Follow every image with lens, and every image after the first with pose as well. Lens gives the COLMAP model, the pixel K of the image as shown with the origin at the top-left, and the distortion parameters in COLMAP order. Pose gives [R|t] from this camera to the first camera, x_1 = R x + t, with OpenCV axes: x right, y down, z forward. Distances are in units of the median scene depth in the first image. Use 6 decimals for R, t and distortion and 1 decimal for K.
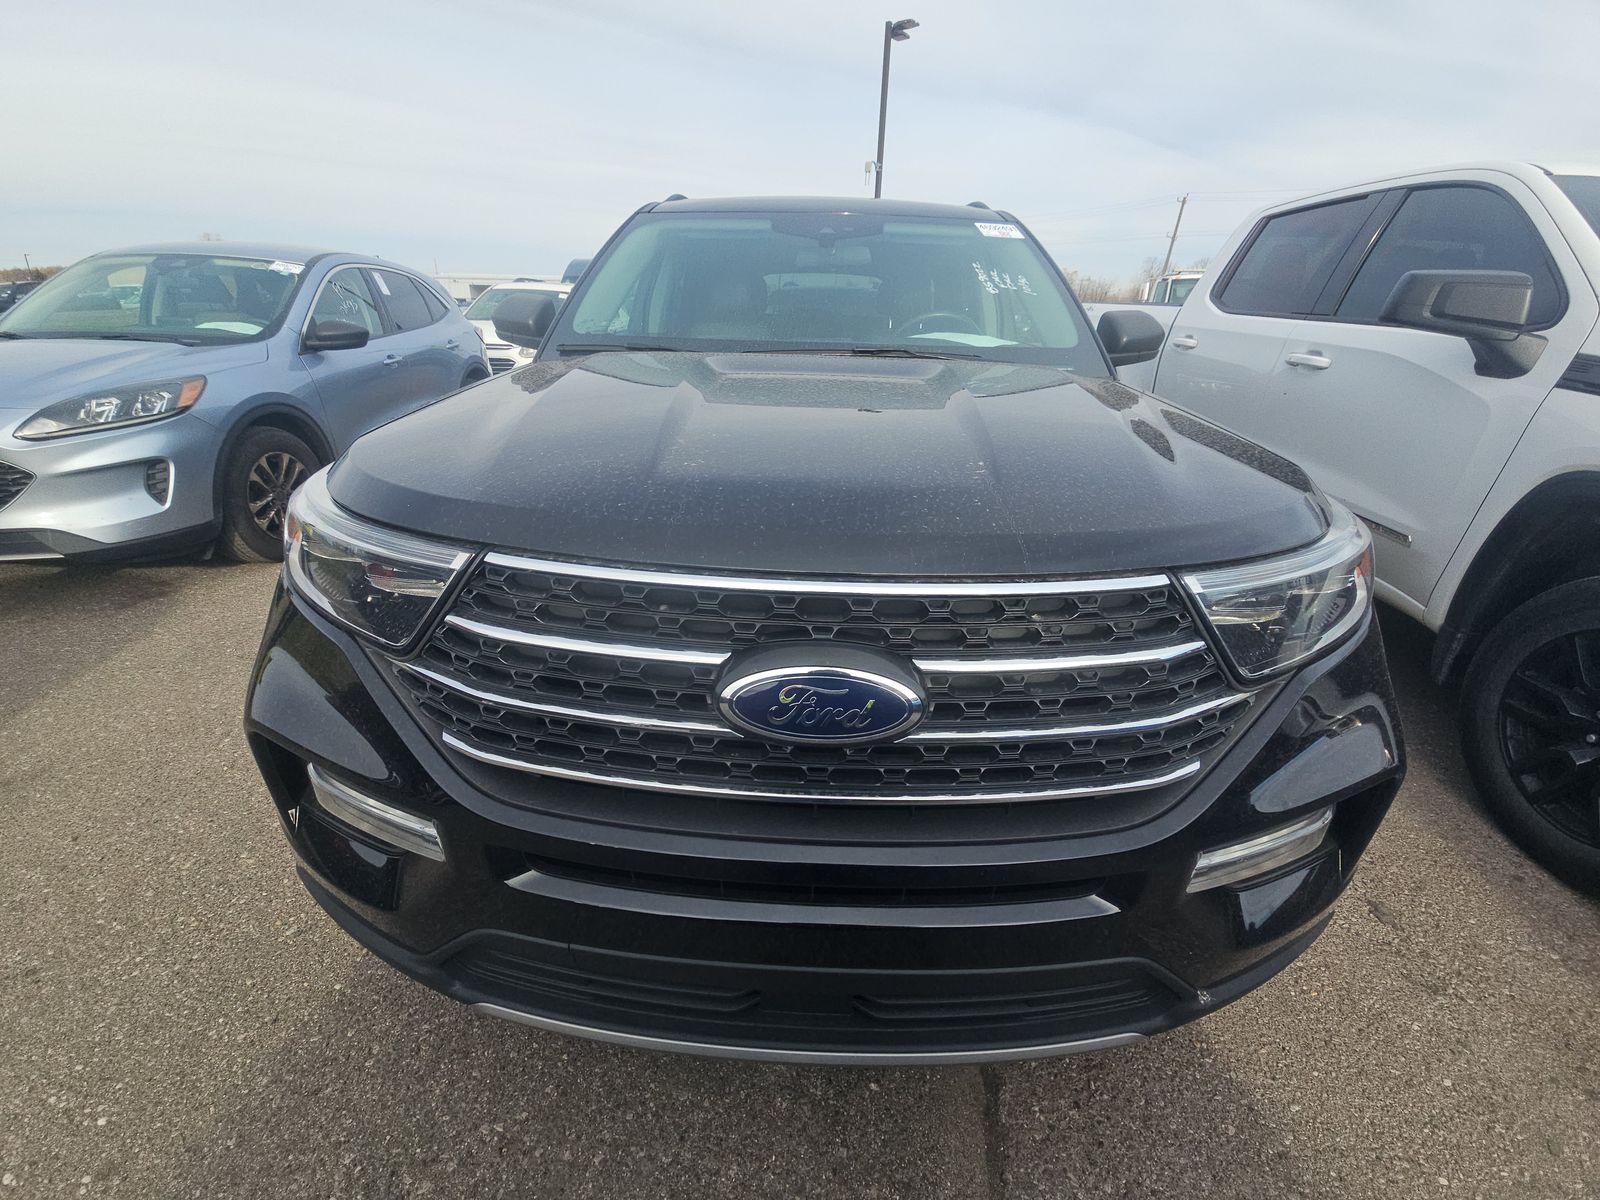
lens RADIAL K [[648.4, 0, 803.4], [0, 648.4, 600.2], [0, 0, 1]] dist [0.007307, -0.006607]
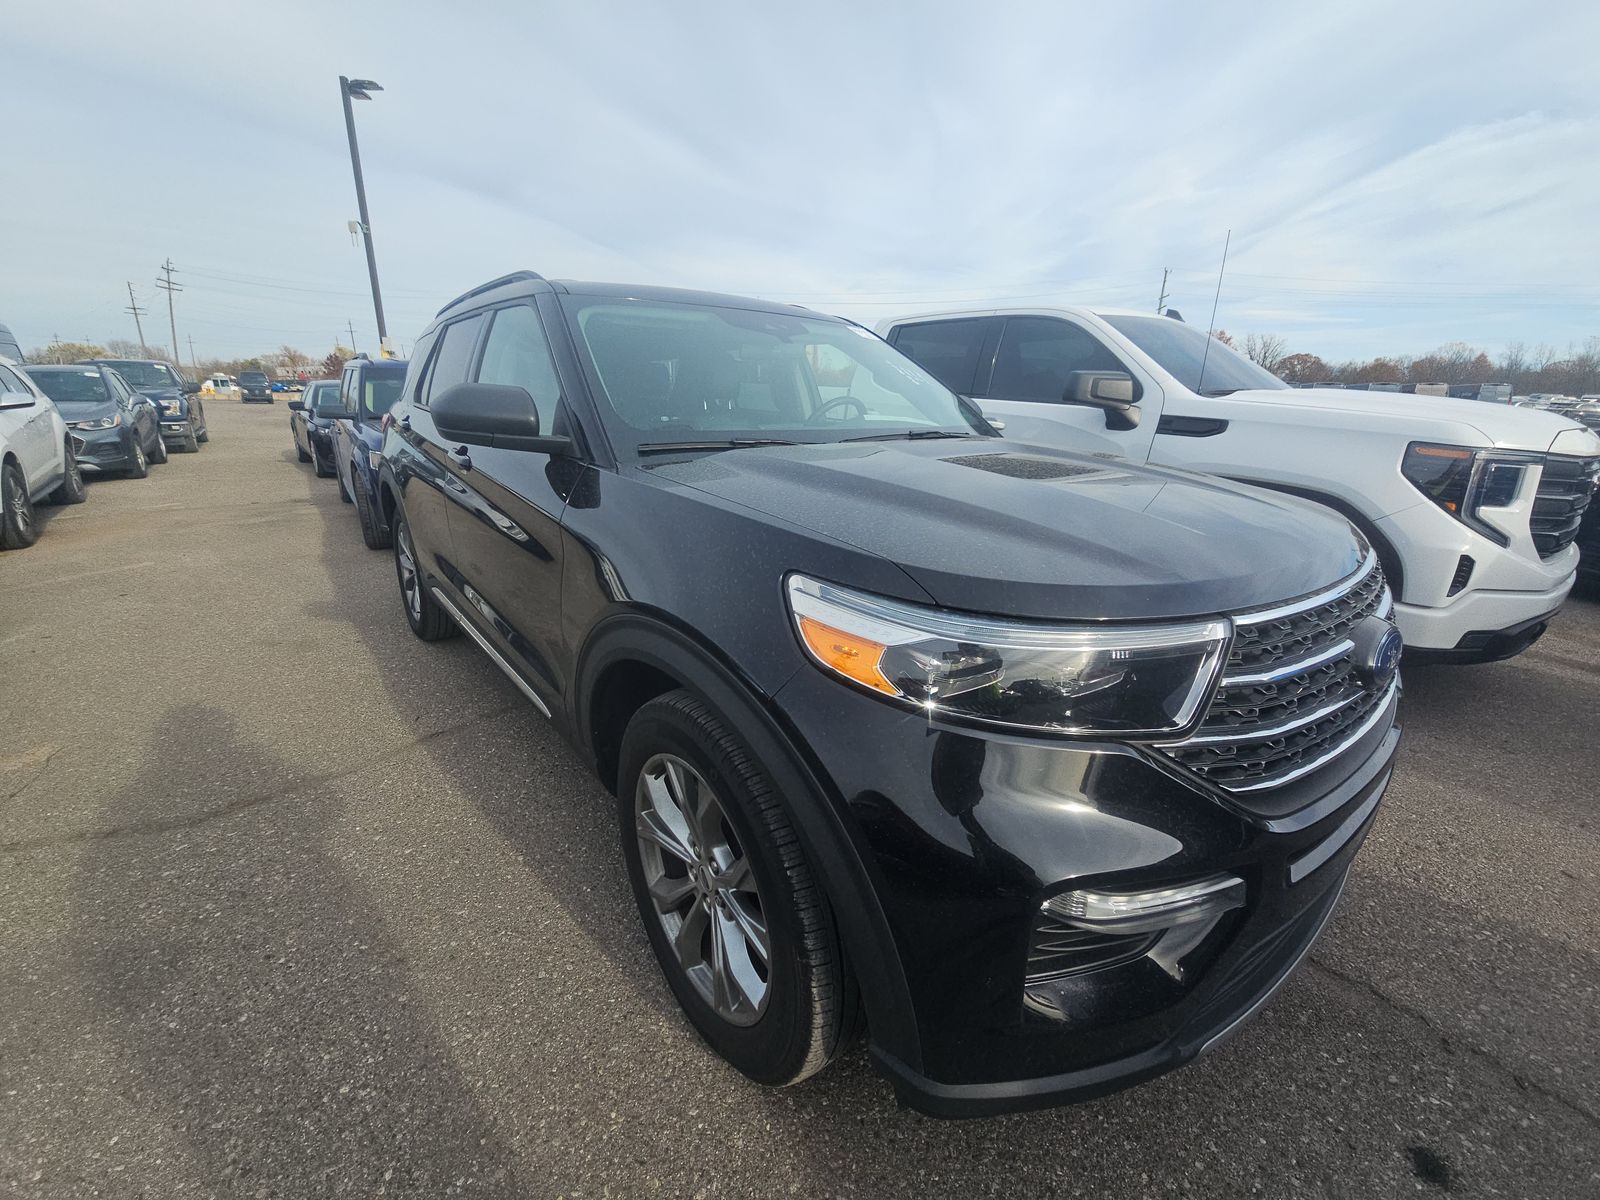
lens RADIAL K [[648.4, 0, 804.4], [0, 648.4, 600.3], [0, 0, 1]] dist [0.007307, -0.006607]
pose [[0.754397, -0.208654, 0.622373, -0.818547], [0.266459, 0.963846, 0.000152, -0.141359], [-0.599904, 0.165722, 0.782721, 0.239552]]
